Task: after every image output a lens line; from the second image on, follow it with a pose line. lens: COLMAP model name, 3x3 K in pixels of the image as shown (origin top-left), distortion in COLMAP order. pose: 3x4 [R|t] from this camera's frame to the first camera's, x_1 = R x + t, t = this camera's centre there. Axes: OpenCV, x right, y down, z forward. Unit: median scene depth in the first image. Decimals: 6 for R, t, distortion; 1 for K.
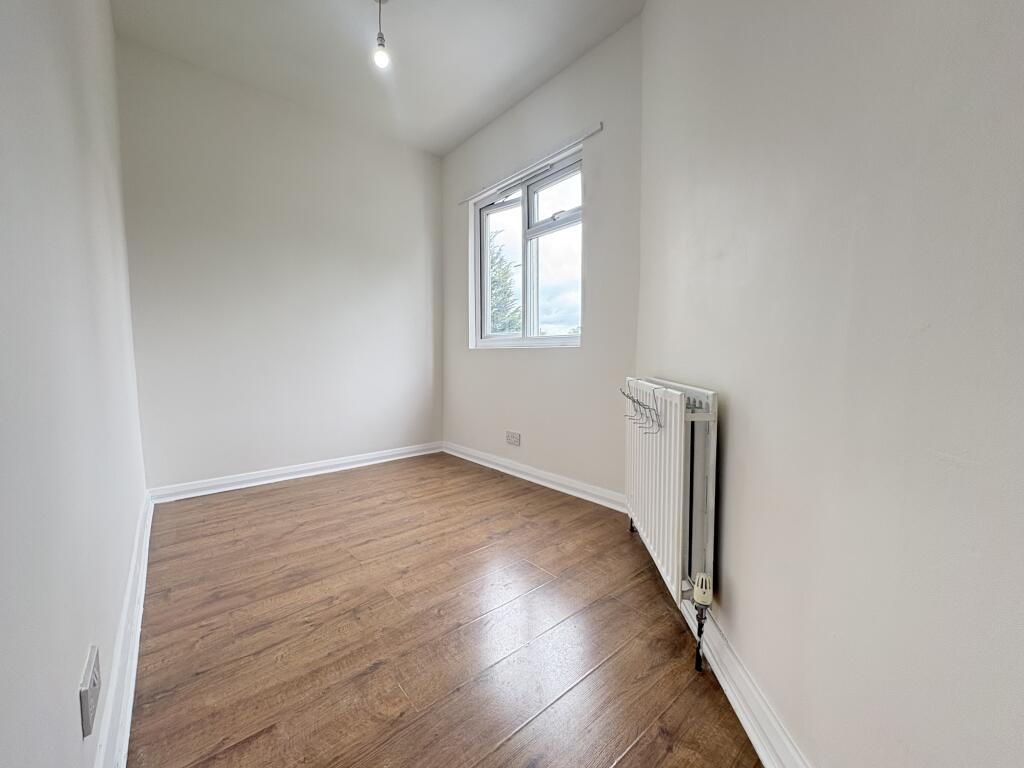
lens RADIAL K [[408.3, 0, 512.0], [0, 408.3, 384.0], [0, 0, 1]] dist [-0.000593, -0.000222]
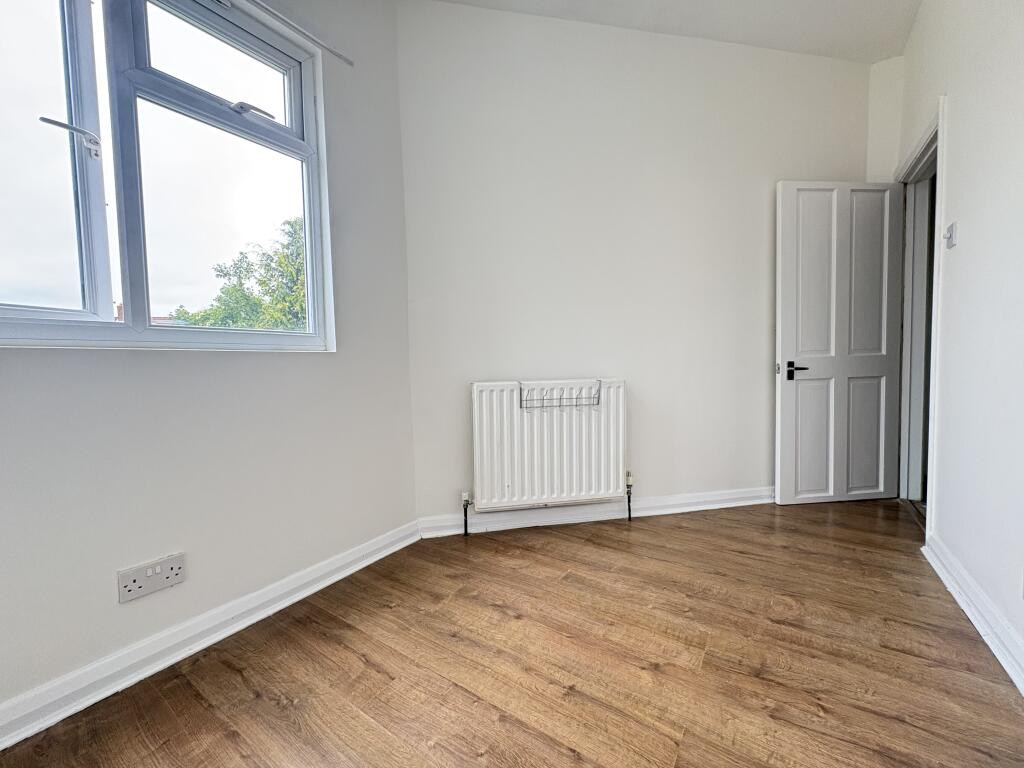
lens RADIAL K [[408.3, 0, 512.0], [0, 408.3, 384.0], [0, 0, 1]] dist [-0.000593, -0.000222]
pose [[-0.272114, -0.041052, 0.961389, -0.813970], [0.091652, 0.993442, 0.068362, -0.085512], [-0.957890, 0.106716, -0.266566, 1.315694]]
